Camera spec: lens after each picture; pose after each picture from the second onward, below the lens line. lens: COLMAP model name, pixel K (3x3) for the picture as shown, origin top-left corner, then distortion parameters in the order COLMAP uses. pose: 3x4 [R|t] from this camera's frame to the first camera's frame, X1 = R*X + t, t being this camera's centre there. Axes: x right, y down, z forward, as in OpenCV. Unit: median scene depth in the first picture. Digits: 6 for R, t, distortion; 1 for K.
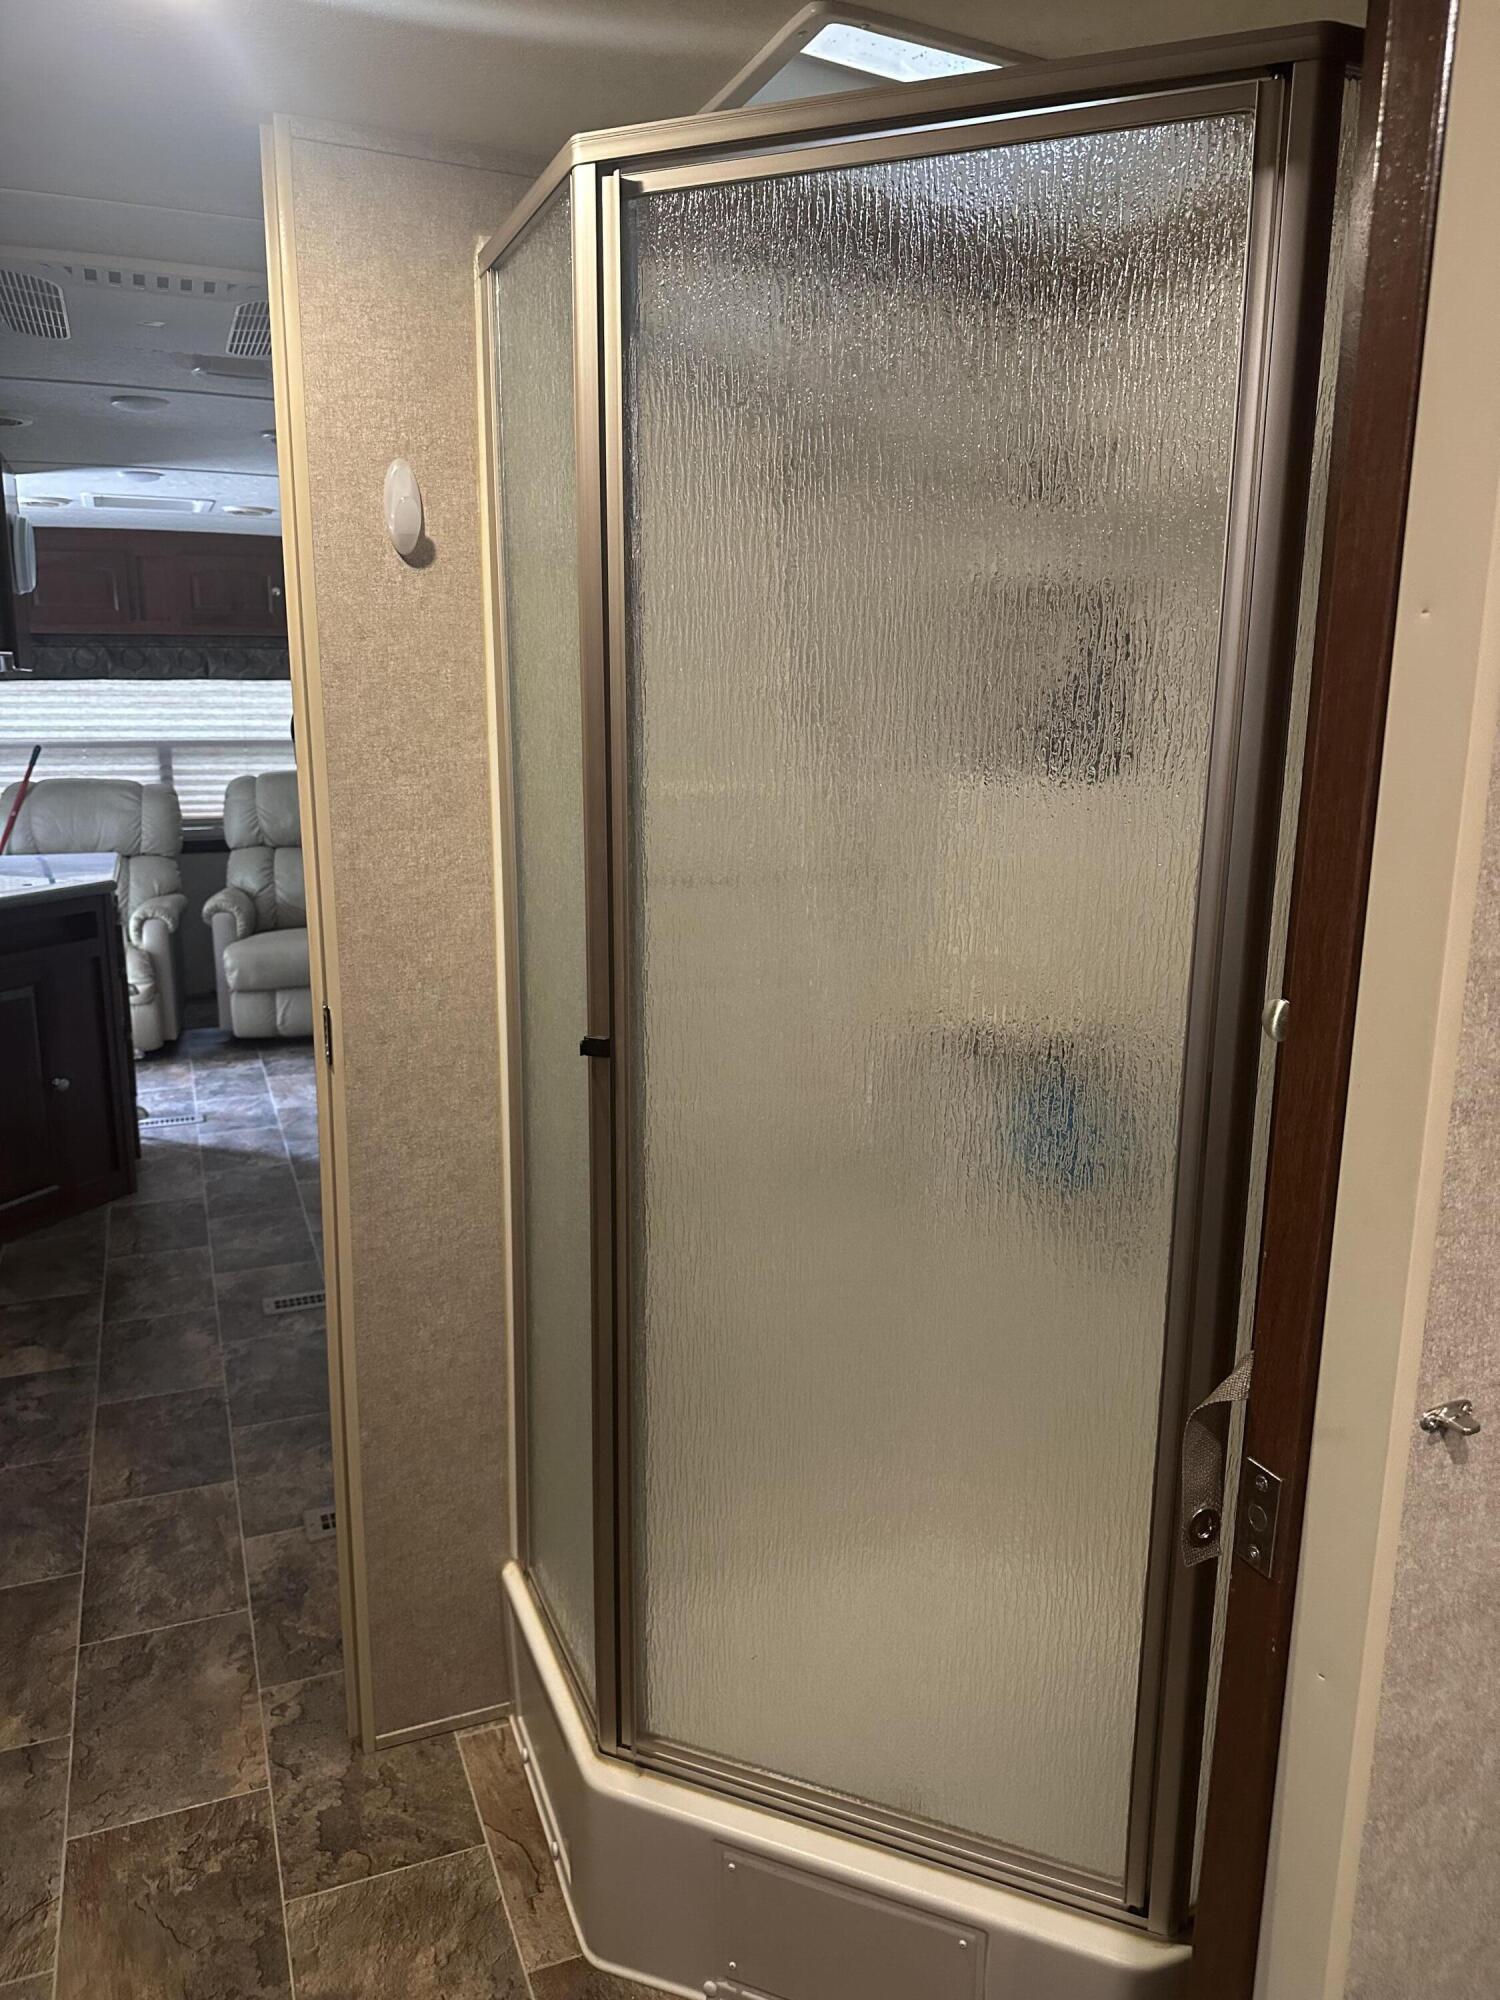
lens RADIAL K [[1392.1, 0, 705.6], [0, 1392.1, 977.3], [0, 0, 1]] dist [0.047640, -0.056188]
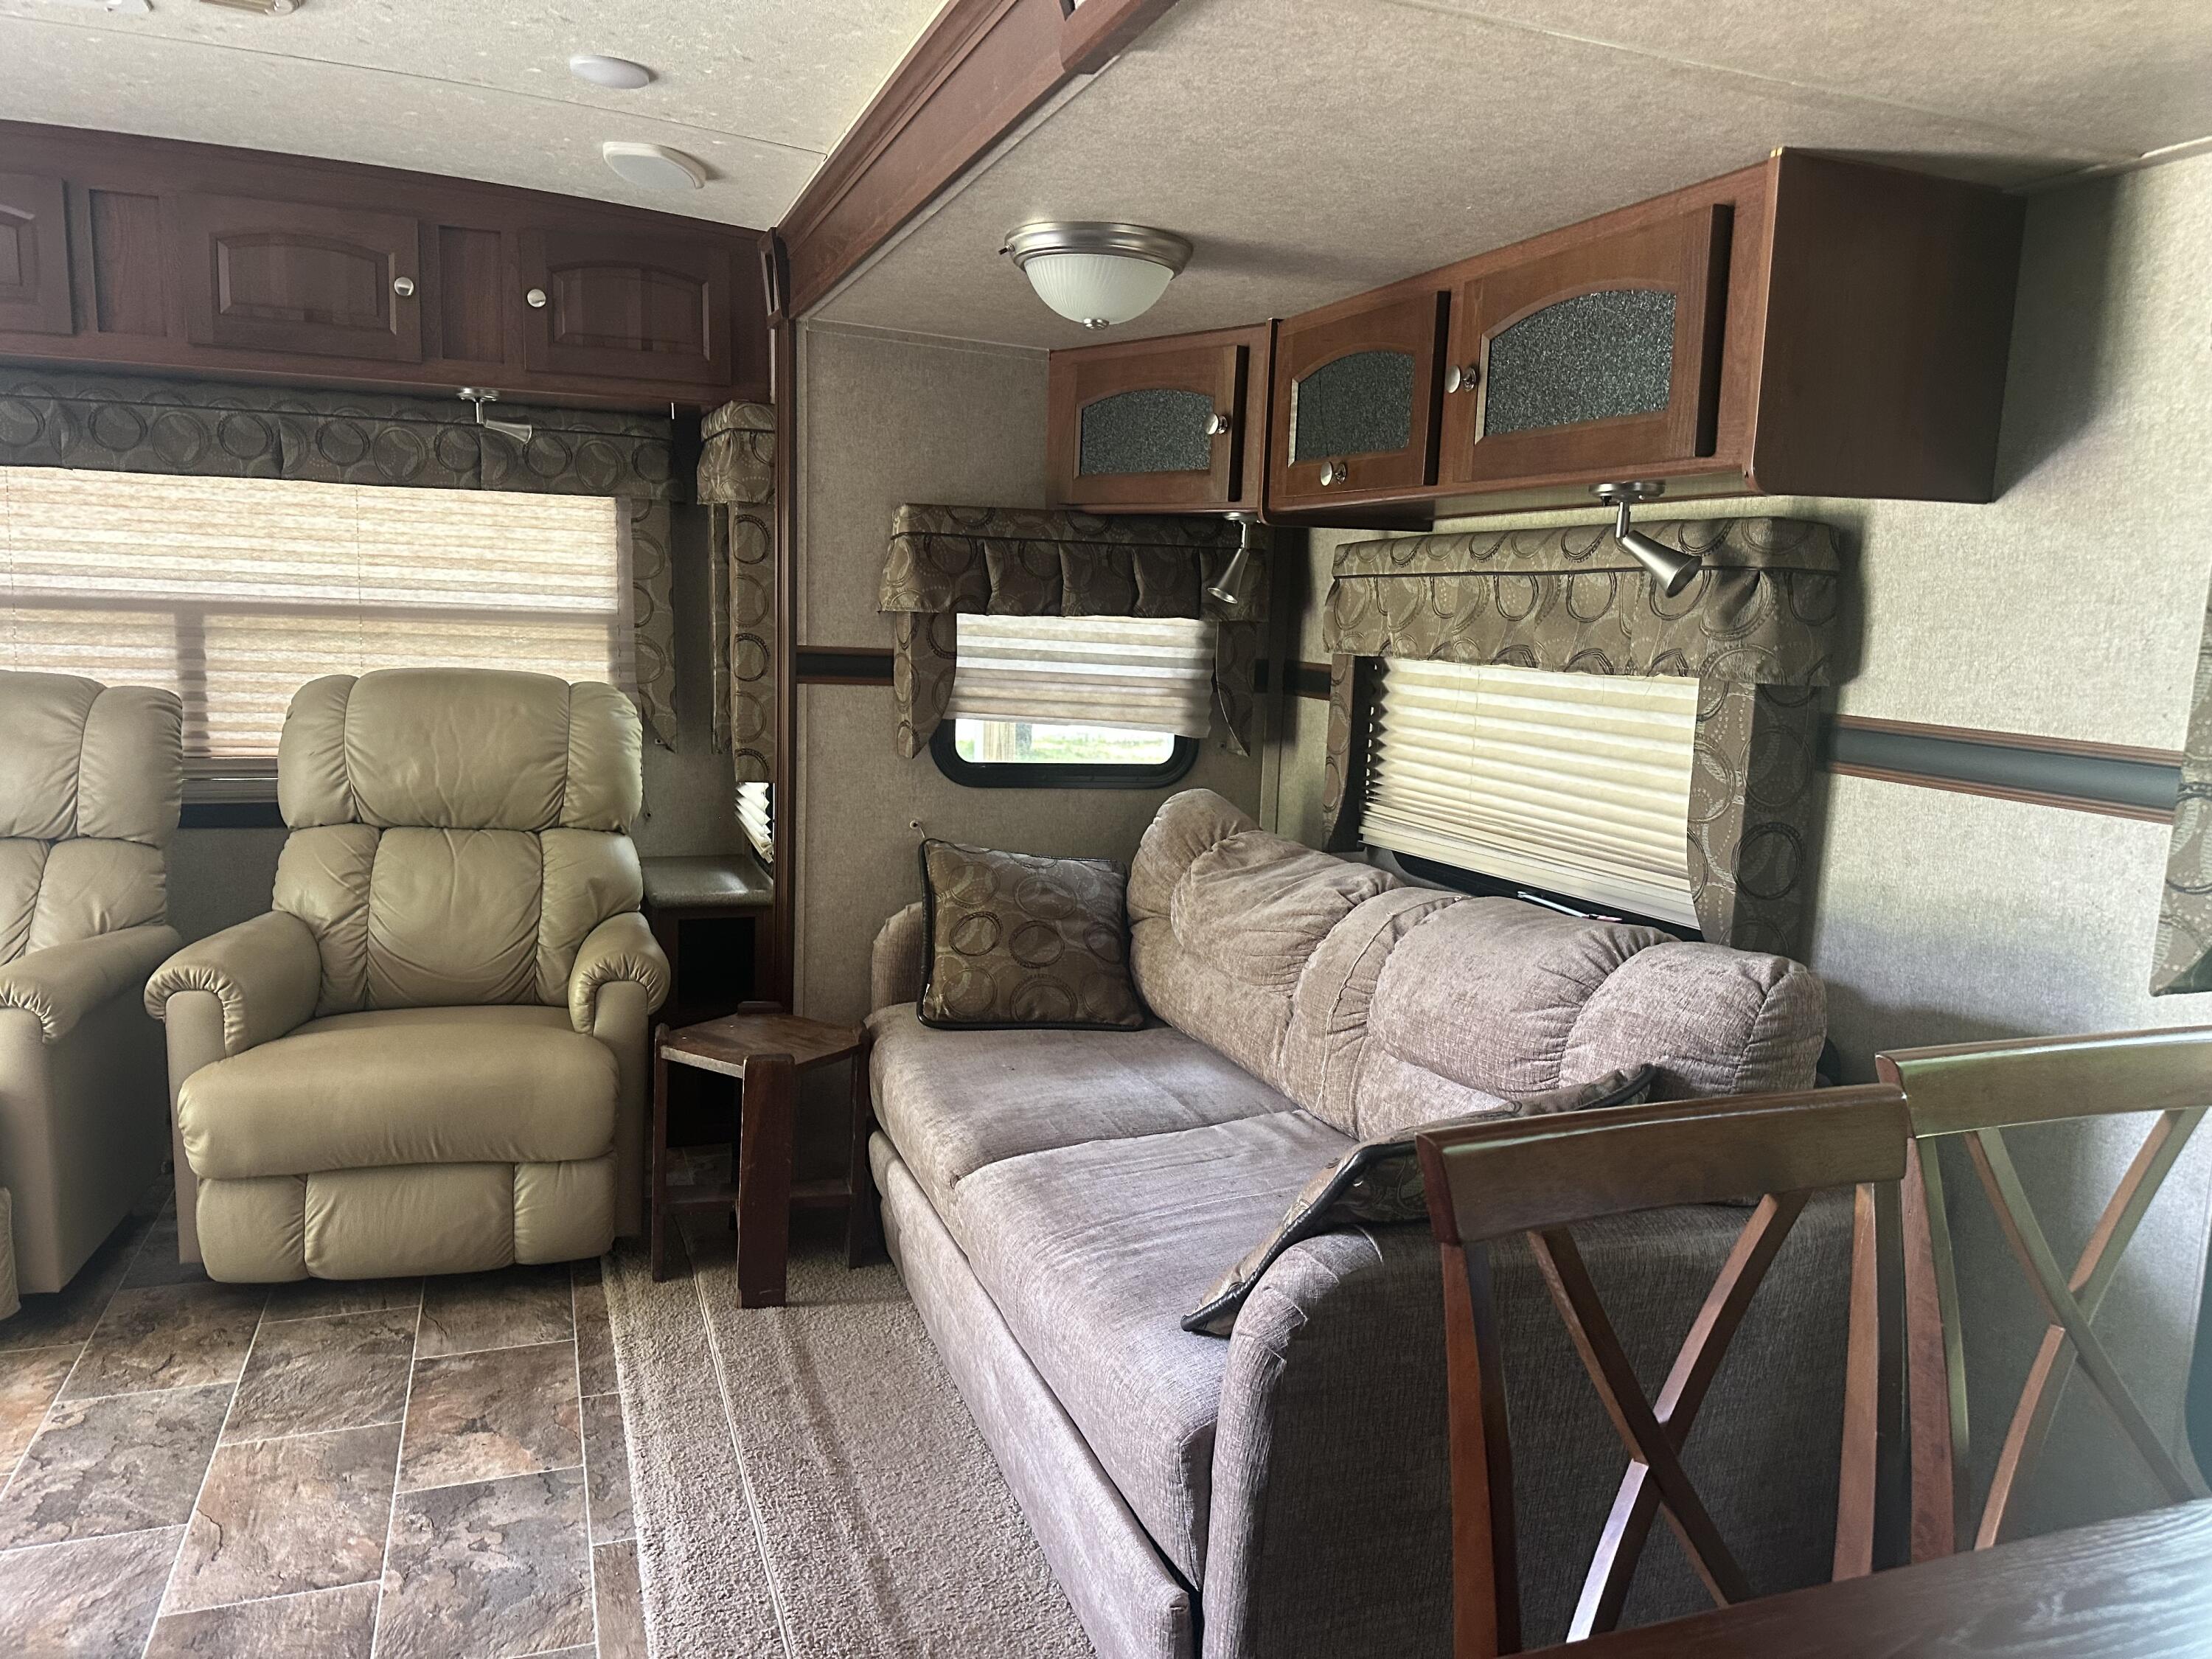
lens RADIAL K [[1566.8, 0, 1098.0], [0, 1566.8, 840.9], [0, 0, 1]] dist [0.063269, -0.065585]
pose [[0.999099, 0.040242, -0.013500, -0.075436], [-0.040936, 0.997601, -0.055830, -0.088018], [0.011221, 0.056332, 0.998349, 0.597747]]
